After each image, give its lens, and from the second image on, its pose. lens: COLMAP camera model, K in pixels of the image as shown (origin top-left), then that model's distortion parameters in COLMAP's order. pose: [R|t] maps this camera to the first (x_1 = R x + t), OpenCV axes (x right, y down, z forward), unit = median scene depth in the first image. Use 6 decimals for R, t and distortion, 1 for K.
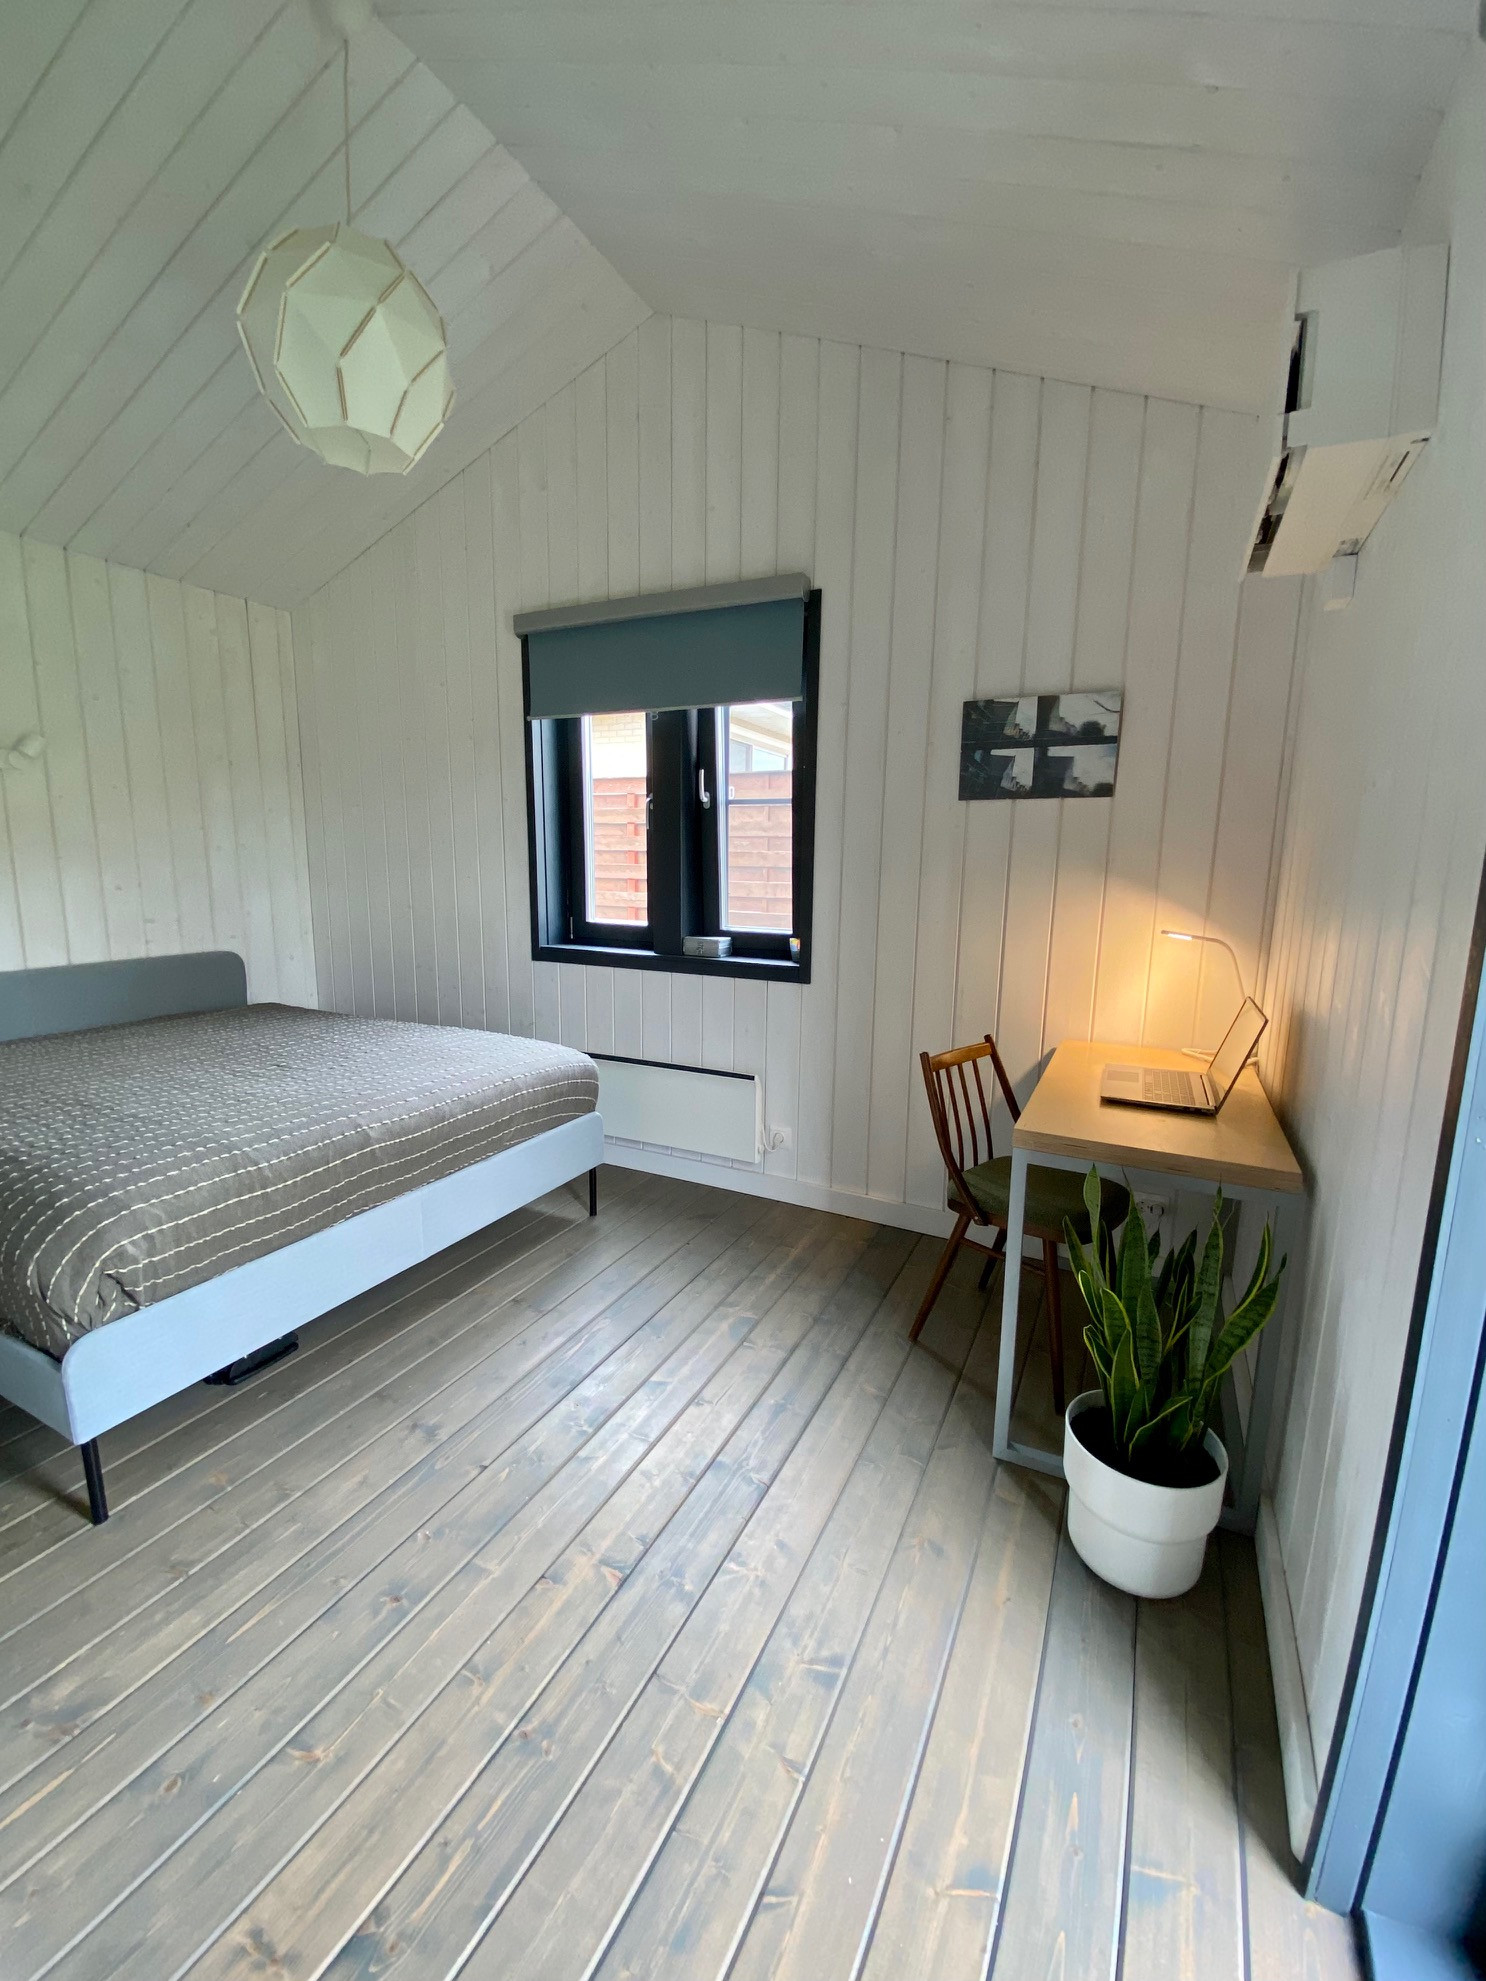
lens RADIAL K [[819.7, 0, 736.9], [0, 819.7, 996.5], [0, 0, 1]] dist [0.024173, -0.022282]
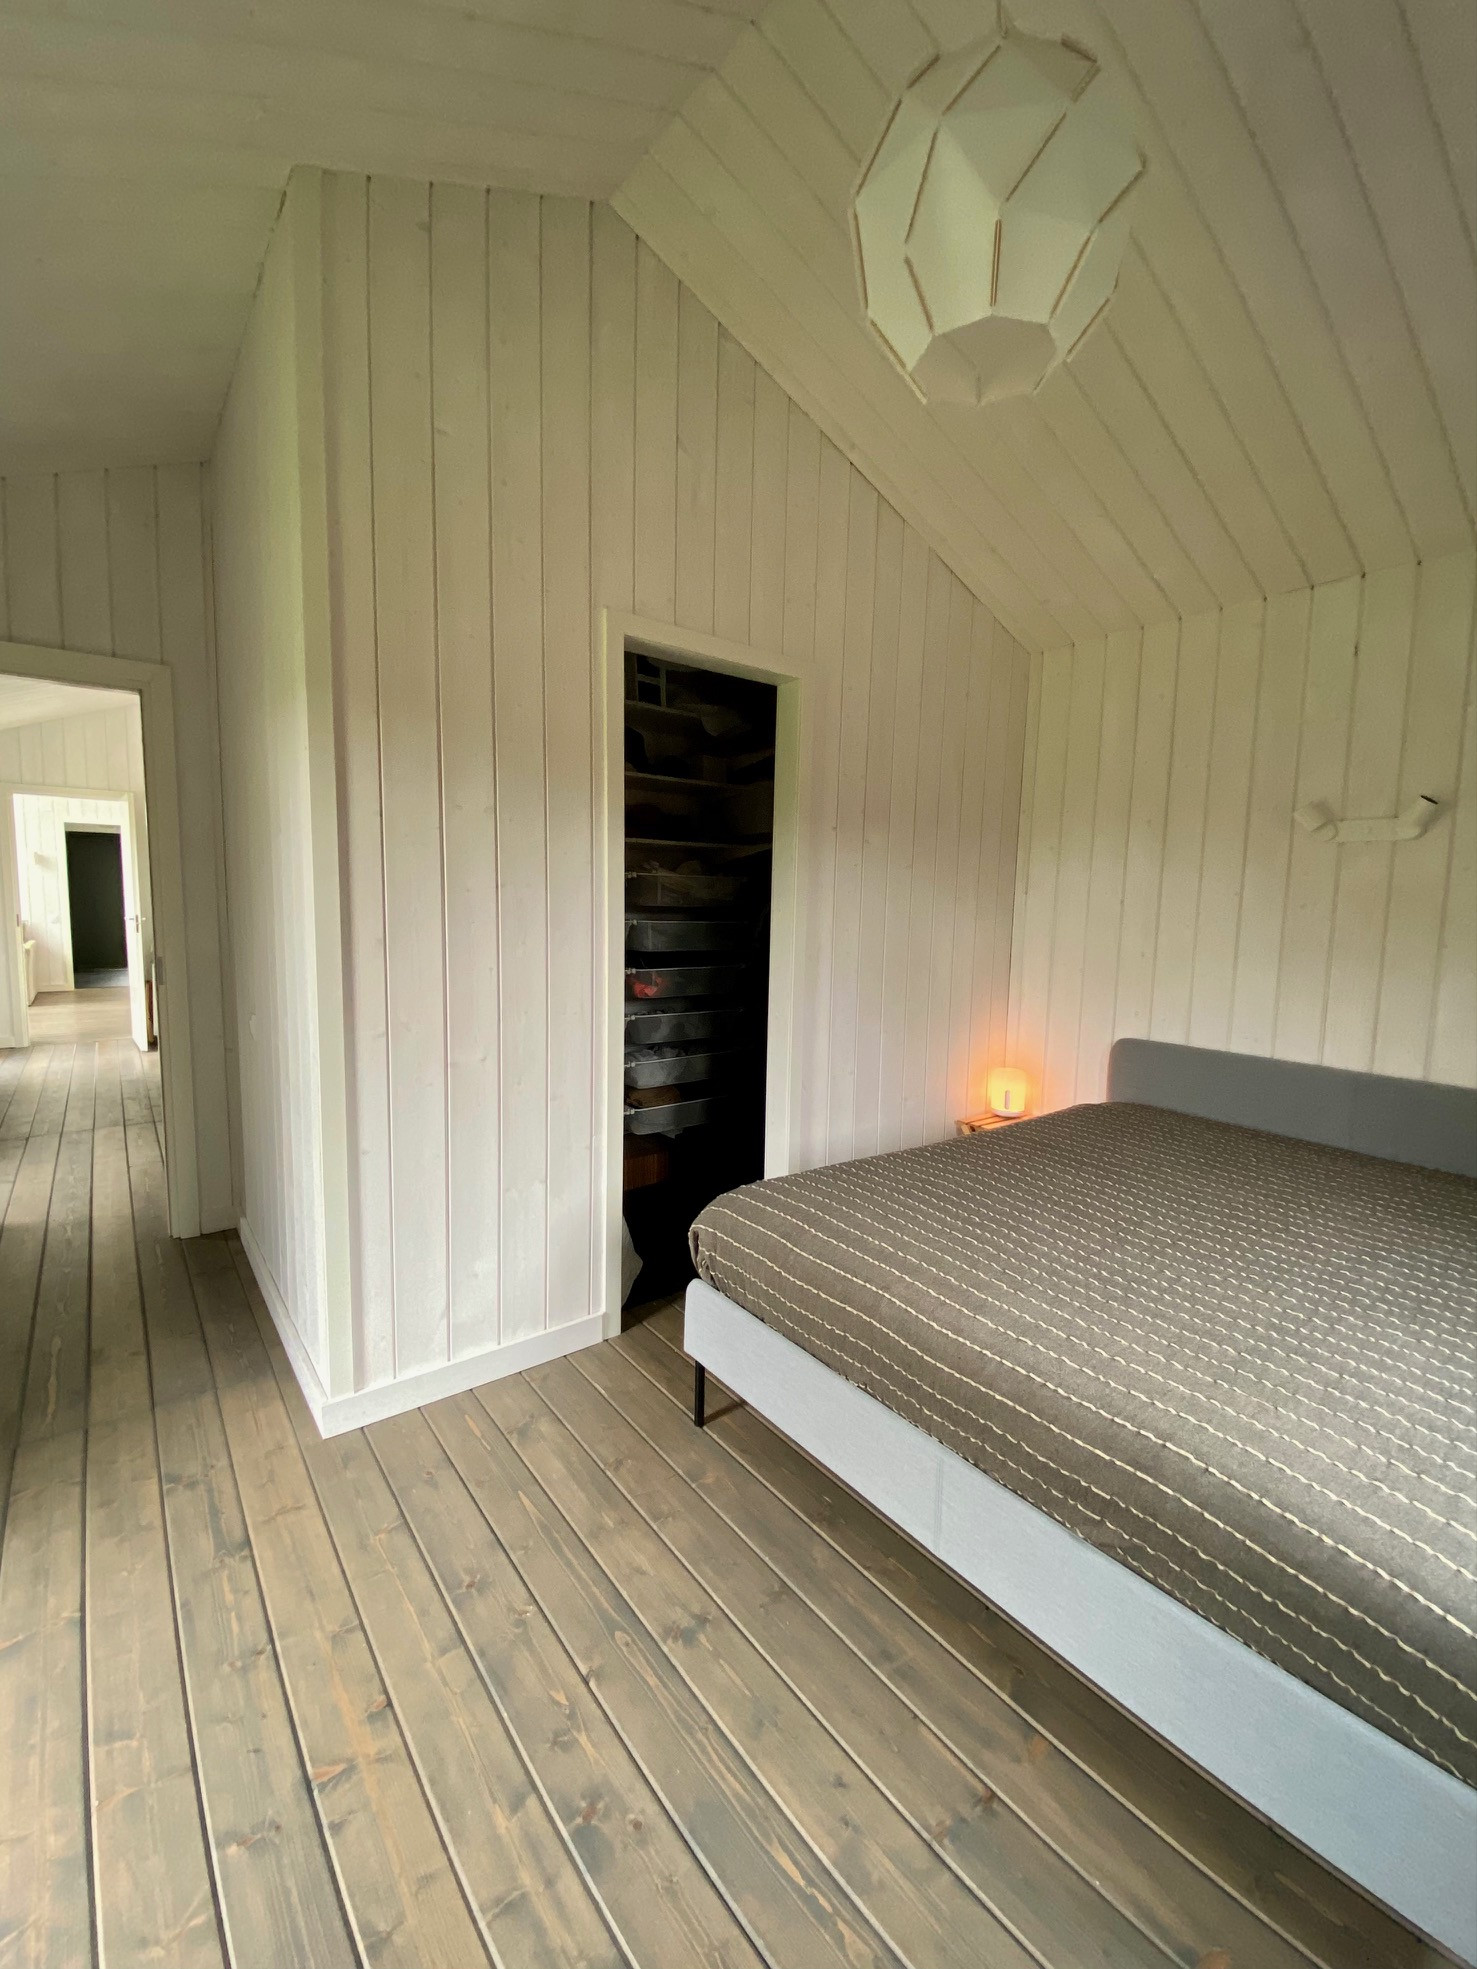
lens RADIAL K [[814.7, 0, 732.4], [0, 814.7, 990.5], [0, 0, 1]] dist [0.024173, -0.022282]
pose [[-0.437431, 0.072018, -0.896363, 0.311680], [-0.174717, 0.970986, 0.163277, -0.248244], [0.882116, 0.228032, -0.412157, 1.343823]]
